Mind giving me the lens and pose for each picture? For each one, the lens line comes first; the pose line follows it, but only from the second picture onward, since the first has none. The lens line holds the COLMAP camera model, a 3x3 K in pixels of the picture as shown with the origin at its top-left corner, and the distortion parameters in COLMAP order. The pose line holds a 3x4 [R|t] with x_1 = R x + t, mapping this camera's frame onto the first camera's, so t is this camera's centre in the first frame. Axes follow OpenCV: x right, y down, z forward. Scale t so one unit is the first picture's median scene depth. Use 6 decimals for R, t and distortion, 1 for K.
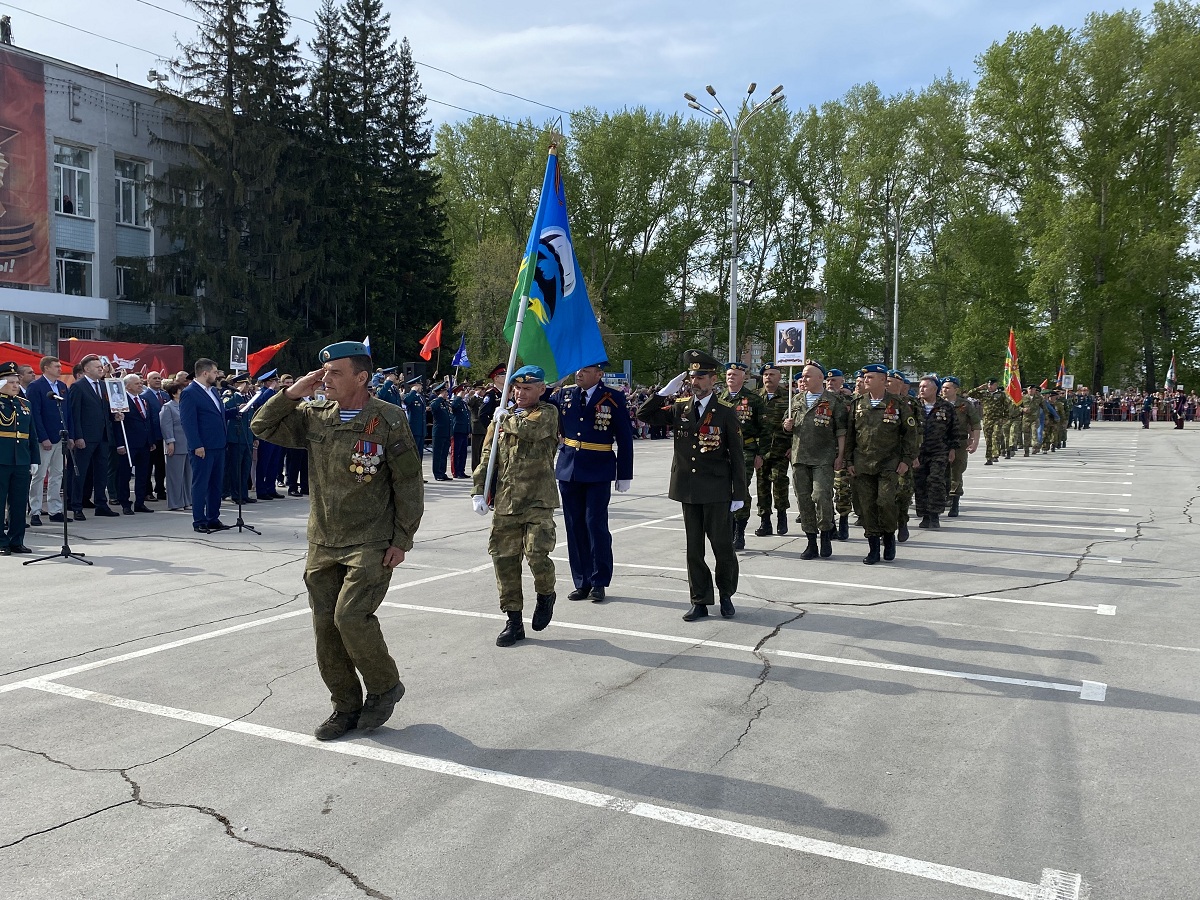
lens RADIAL K [[1039.8, 0, 600.0], [0, 1039.8, 450.0], [0, 0, 1]] dist [-0.009703, 0.011596]
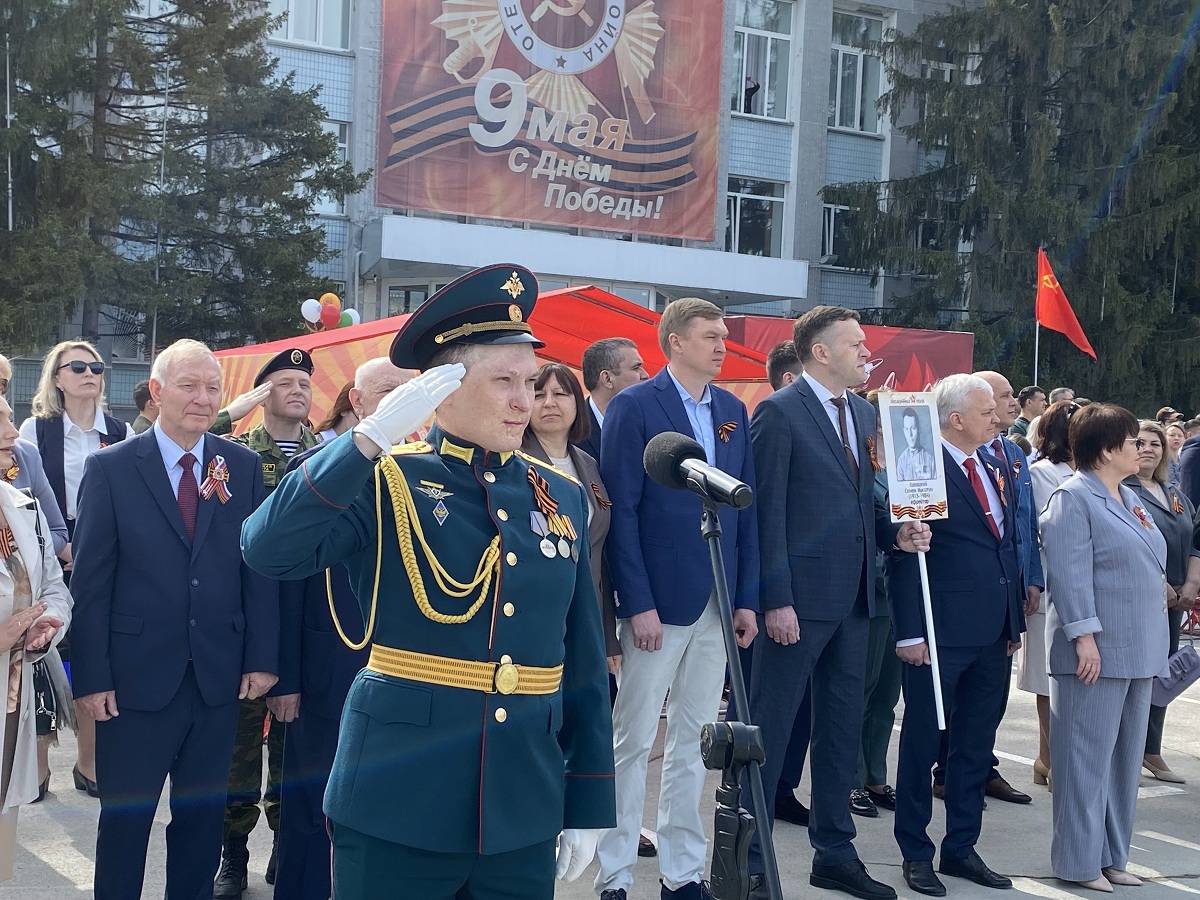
lens RADIAL K [[1727.1, 0, 600.0], [0, 1727.1, 450.0], [0, 0, 1]] dist [0.094816, -0.026223]
pose [[0.853345, 0.037043, -0.520028, -0.085168], [-0.062896, 0.997502, -0.032155, -0.009594], [0.517538, 0.060146, 0.853544, 0.162801]]
